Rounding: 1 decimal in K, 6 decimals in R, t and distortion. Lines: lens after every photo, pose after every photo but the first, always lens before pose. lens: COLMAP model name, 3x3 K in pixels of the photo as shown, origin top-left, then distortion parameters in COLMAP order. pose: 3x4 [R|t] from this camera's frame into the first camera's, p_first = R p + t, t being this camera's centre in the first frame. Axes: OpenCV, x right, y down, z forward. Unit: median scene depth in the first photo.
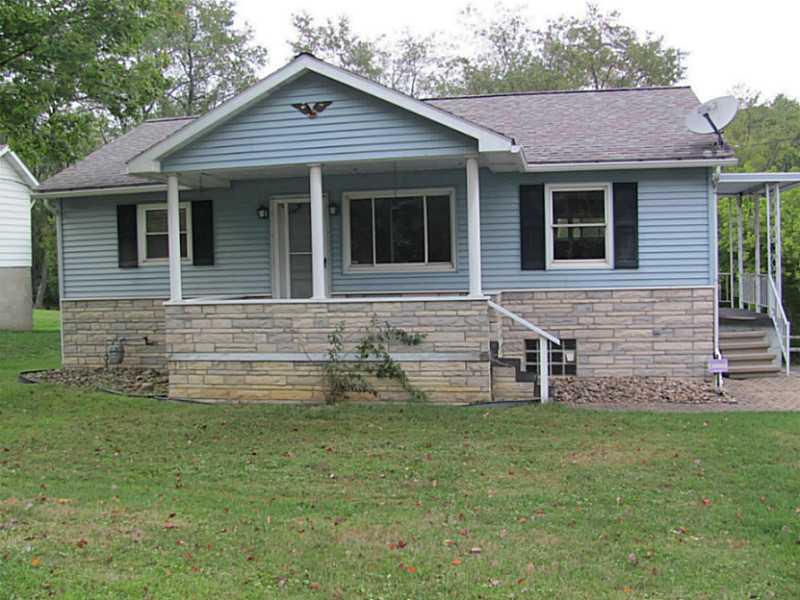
lens RADIAL K [[822.2, 0, 400.0], [0, 822.2, 300.0], [0, 0, 1]] dist [-0.201181, 0.404110]
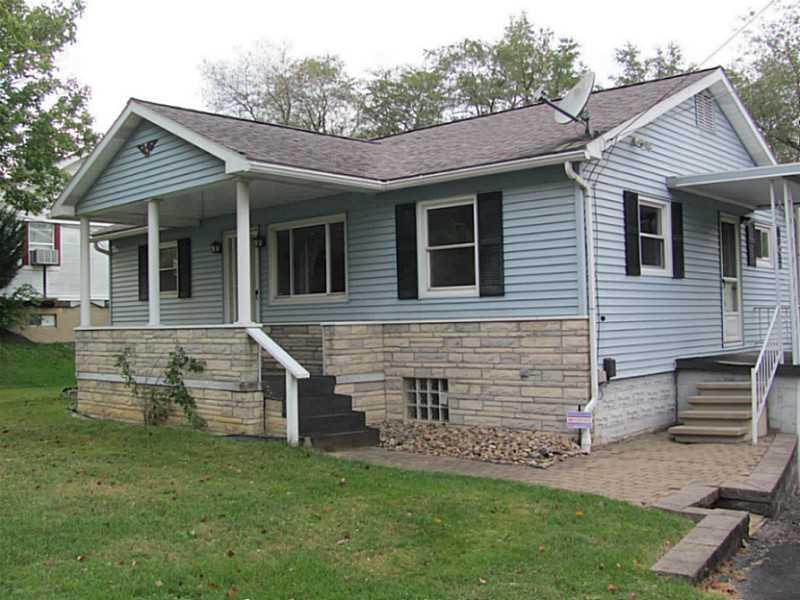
lens RADIAL K [[822.2, 0, 400.0], [0, 822.2, 300.0], [0, 0, 1]] dist [-0.201181, 0.404110]
pose [[0.858459, -0.006976, -0.512835, 0.625633], [-0.022248, 0.998460, -0.050825, 0.010185], [0.512399, 0.055041, 0.856982, 0.232682]]
